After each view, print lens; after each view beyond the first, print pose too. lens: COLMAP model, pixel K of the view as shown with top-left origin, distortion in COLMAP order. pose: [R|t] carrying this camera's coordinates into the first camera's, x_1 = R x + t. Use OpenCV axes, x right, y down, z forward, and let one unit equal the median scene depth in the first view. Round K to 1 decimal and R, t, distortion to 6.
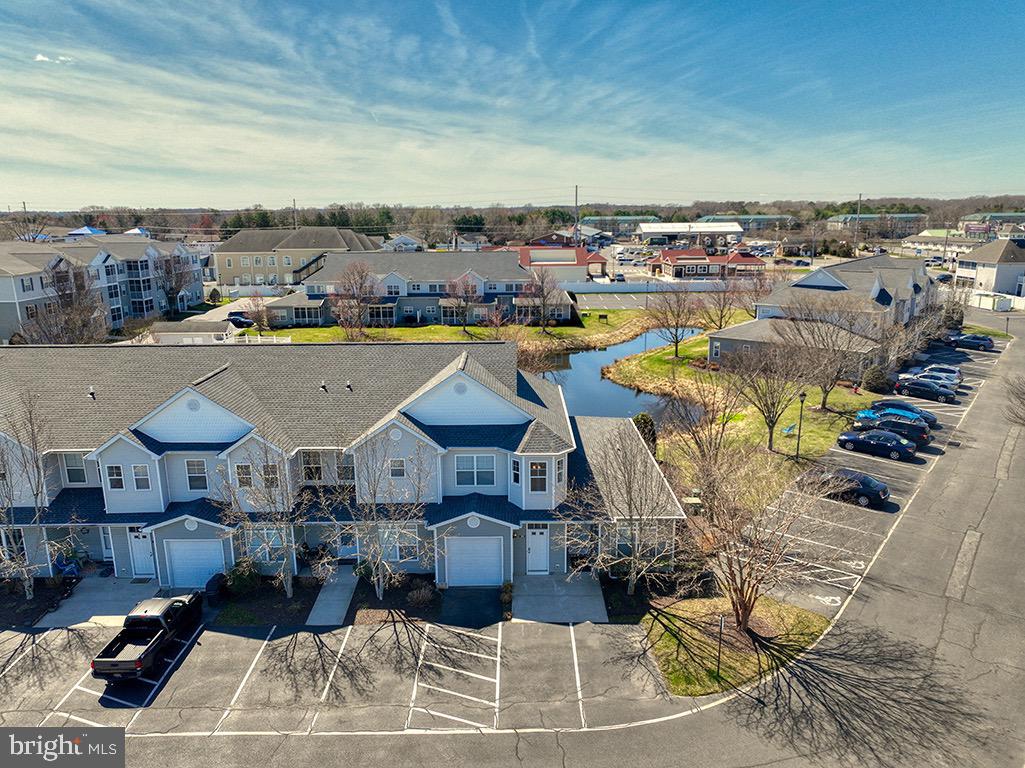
lens RADIAL K [[722.7, 0, 517.0], [0, 722.7, 381.0], [0, 0, 1]] dist [0.005926, -0.001393]
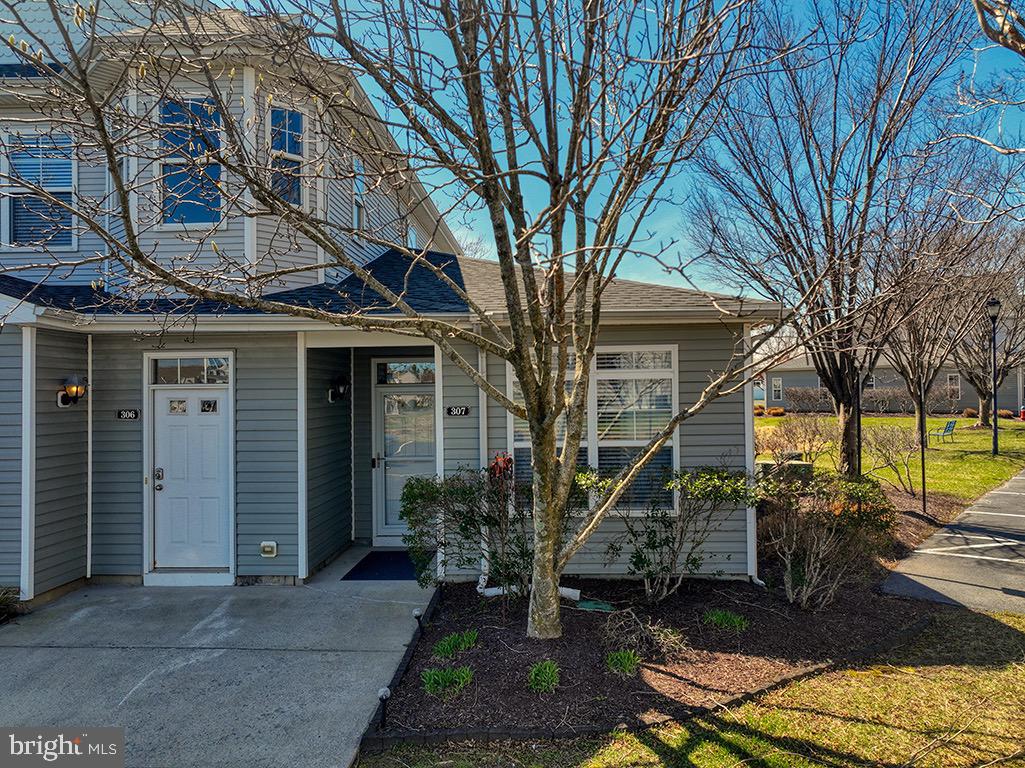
lens RADIAL K [[722.7, 0, 512.9], [0, 722.7, 384.4], [0, 0, 1]] dist [0.005926, -0.001393]
pose [[0.998458, -0.006218, -0.055155, 0.162393], [-0.007073, 0.971350, -0.237546, 0.279682], [0.055052, 0.237570, 0.969809, 0.814082]]
